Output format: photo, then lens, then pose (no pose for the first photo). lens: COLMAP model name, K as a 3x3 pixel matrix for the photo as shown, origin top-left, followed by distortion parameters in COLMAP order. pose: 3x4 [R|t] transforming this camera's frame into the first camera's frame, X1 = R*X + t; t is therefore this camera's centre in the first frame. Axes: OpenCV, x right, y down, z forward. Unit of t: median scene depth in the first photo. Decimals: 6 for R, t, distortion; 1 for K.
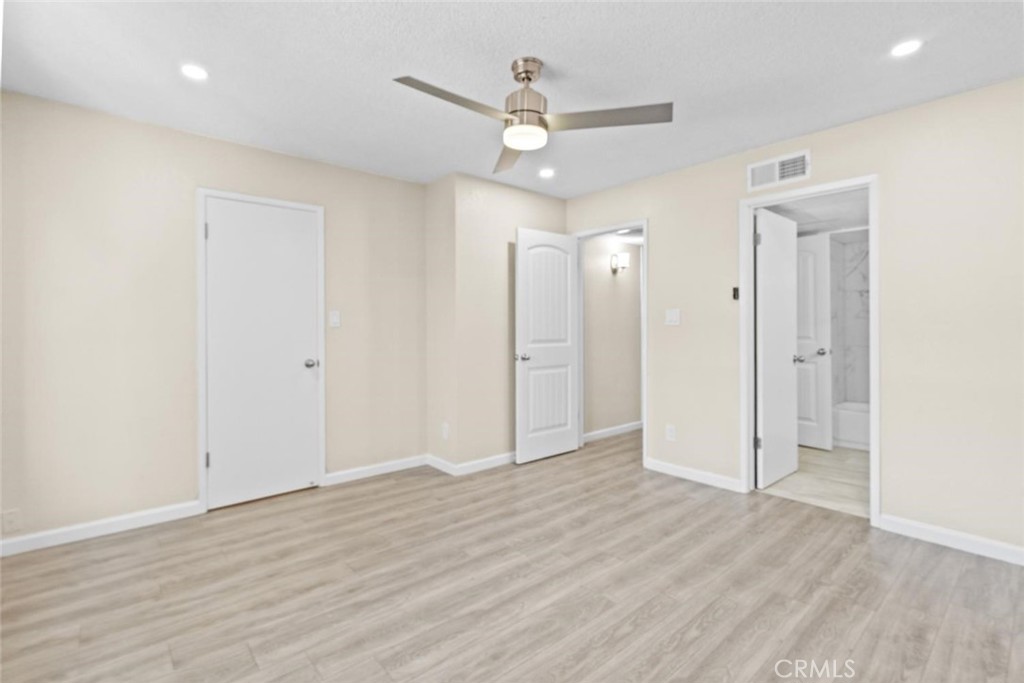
lens RADIAL K [[469.7, 0, 512.6], [0, 469.7, 327.8], [0, 0, 1]] dist [-0.002438, -0.000368]
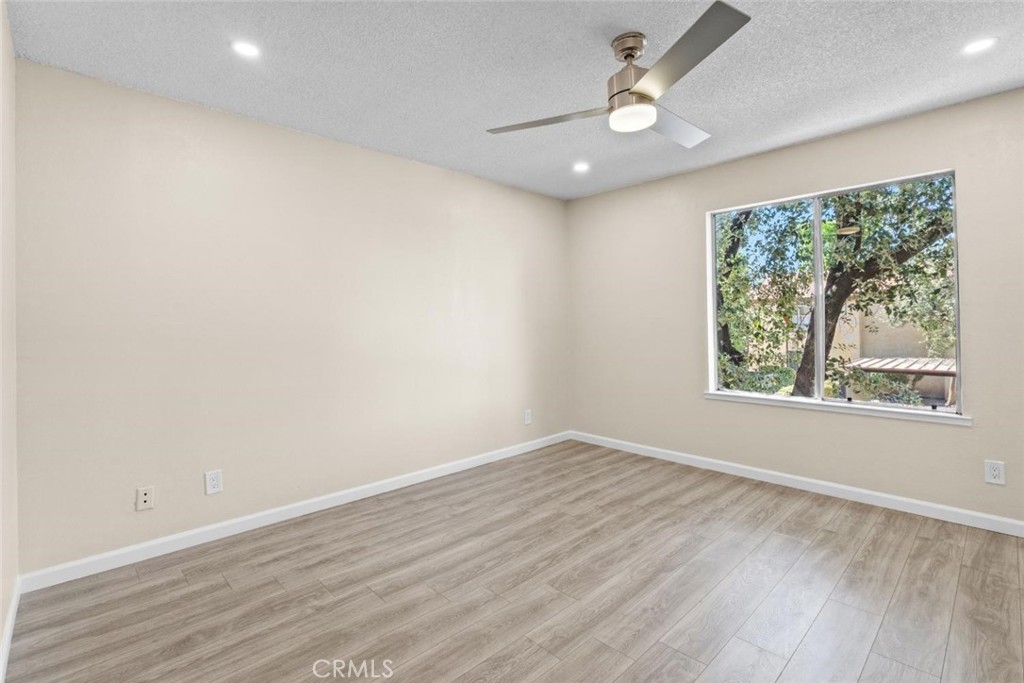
lens RADIAL K [[463.8, 0, 510.7], [0, 463.8, 332.9], [0, 0, 1]] dist [0.000694, 0.000361]
pose [[-0.999150, 0.017687, -0.037236, 0.340727], [0.016904, 0.999632, 0.021224, -0.003455], [0.037598, 0.020577, -0.999081, 2.105587]]
